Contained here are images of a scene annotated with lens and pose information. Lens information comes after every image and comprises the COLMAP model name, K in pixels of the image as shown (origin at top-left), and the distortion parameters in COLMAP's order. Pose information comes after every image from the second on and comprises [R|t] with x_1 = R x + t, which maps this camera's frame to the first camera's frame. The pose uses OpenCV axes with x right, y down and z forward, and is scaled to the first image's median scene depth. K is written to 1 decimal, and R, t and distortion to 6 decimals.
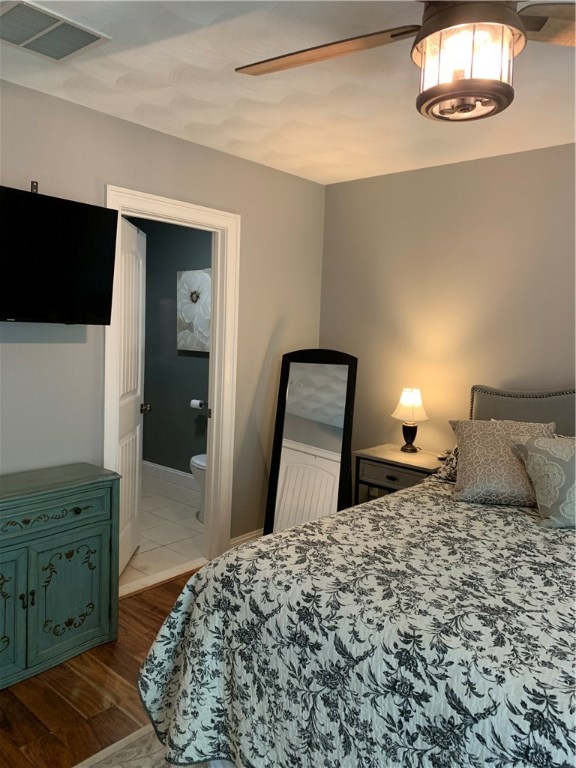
lens RADIAL K [[588.8, 0, 288.0], [0, 588.8, 384.0], [0, 0, 1]] dist [0.042276, -0.014684]
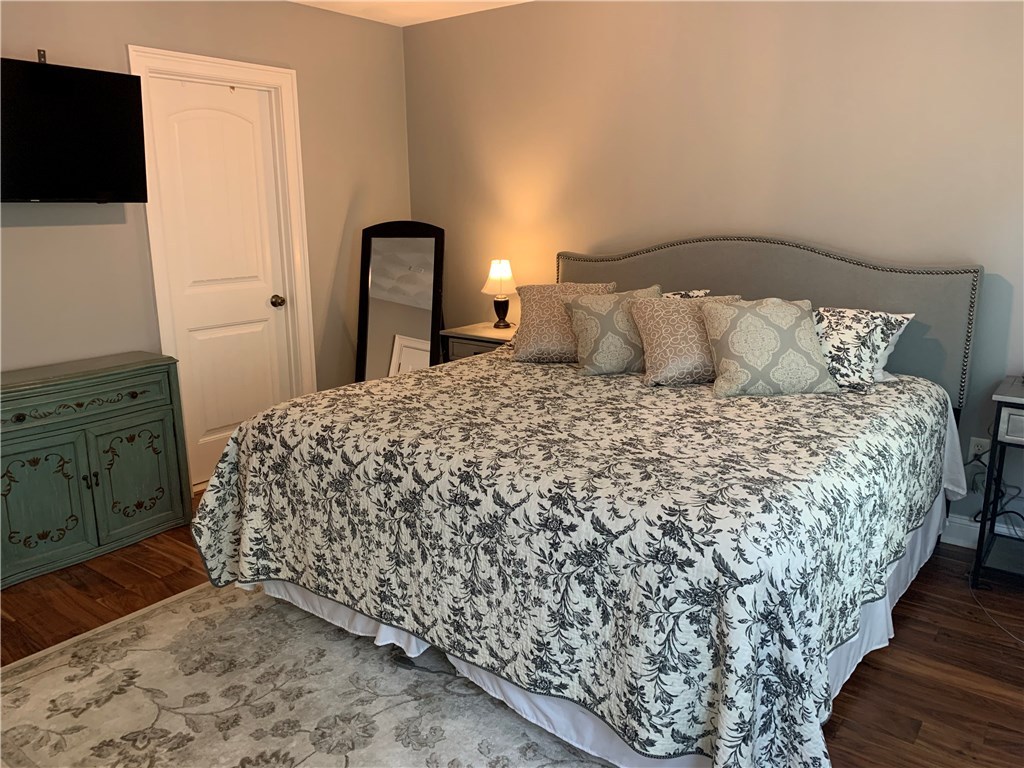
lens RADIAL K [[785.1, 0, 508.5], [0, 785.1, 383.6], [0, 0, 1]] dist [0.042276, -0.014684]
pose [[0.996680, -0.058914, 0.056197, 0.209200], [0.051217, 0.990224, 0.129746, 0.060647], [-0.063291, -0.126437, 0.989953, -0.369854]]
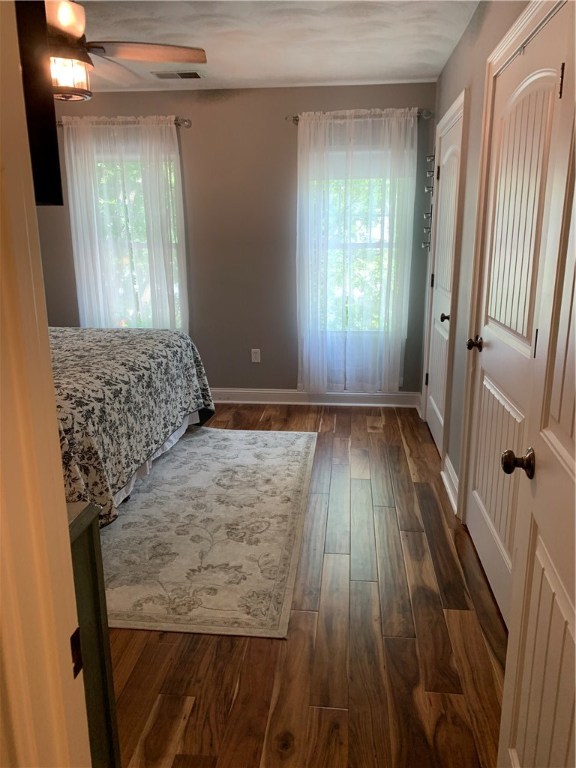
lens RADIAL K [[573.5, 0, 286.5], [0, 573.5, 379.4], [0, 0, 1]] dist [0.009904, -0.005810]
pose [[-0.576357, -0.231405, 0.783750, -1.063137], [0.066980, 0.942466, 0.327522, -0.095912], [-0.814449, 0.241266, -0.527697, 0.965907]]
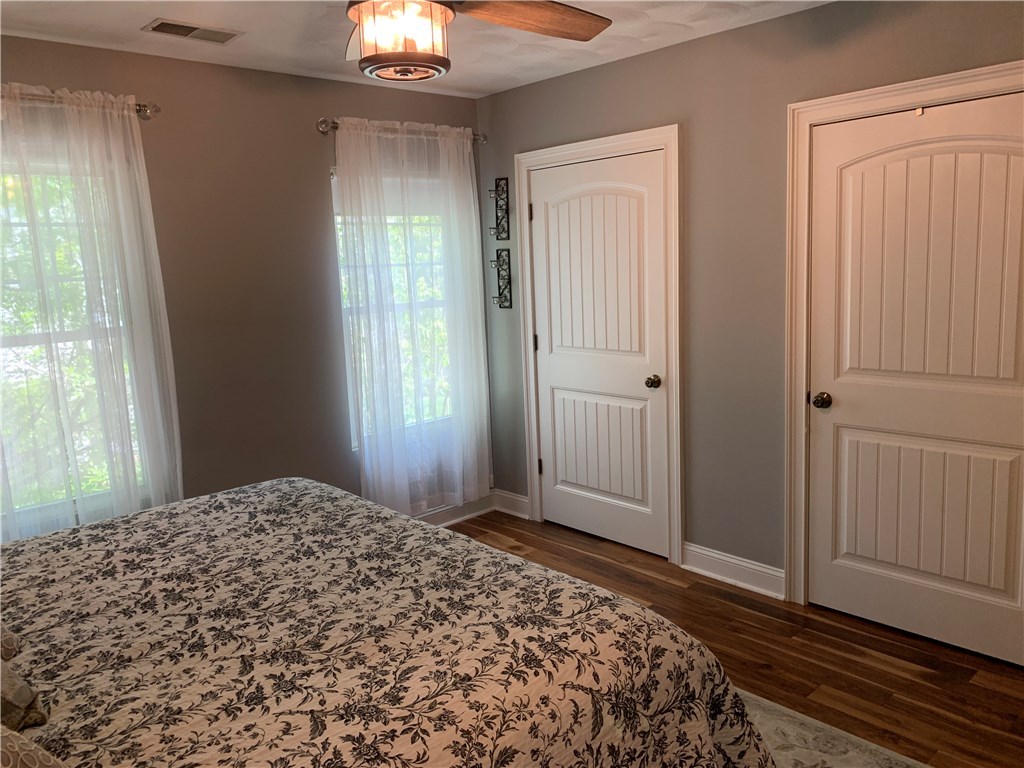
lens RADIAL K [[785.1, 0, 508.5], [0, 785.1, 383.6], [0, 0, 1]] dist [0.042276, -0.014684]
pose [[-0.994171, -0.006420, 0.107626, 0.001087], [0.022242, 0.964540, 0.262996, -0.183239], [-0.105498, 0.263857, -0.958775, 1.459026]]
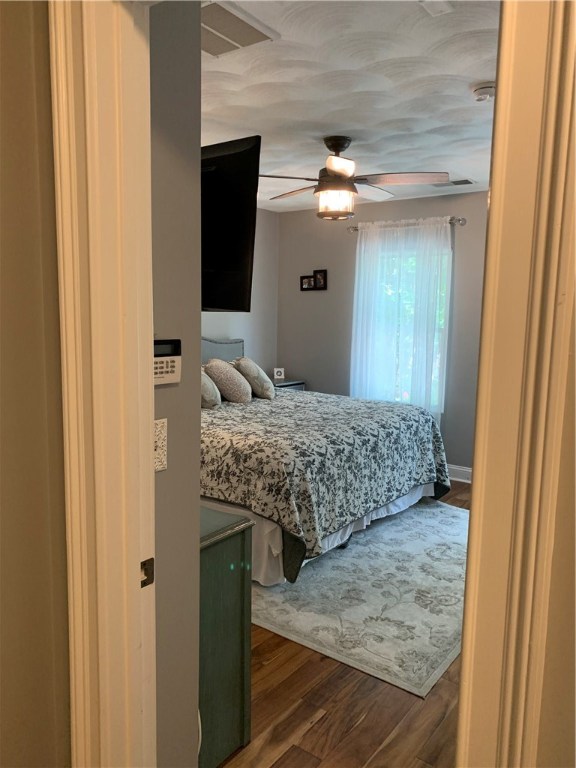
lens RADIAL K [[573.5, 0, 286.5], [0, 573.5, 379.4], [0, 0, 1]] dist [0.009904, -0.005810]
pose [[-0.072132, -0.155595, 0.985184, -1.288641], [0.080307, 0.983644, 0.161232, -0.118468], [-0.994157, 0.090747, -0.058457, 0.835194]]
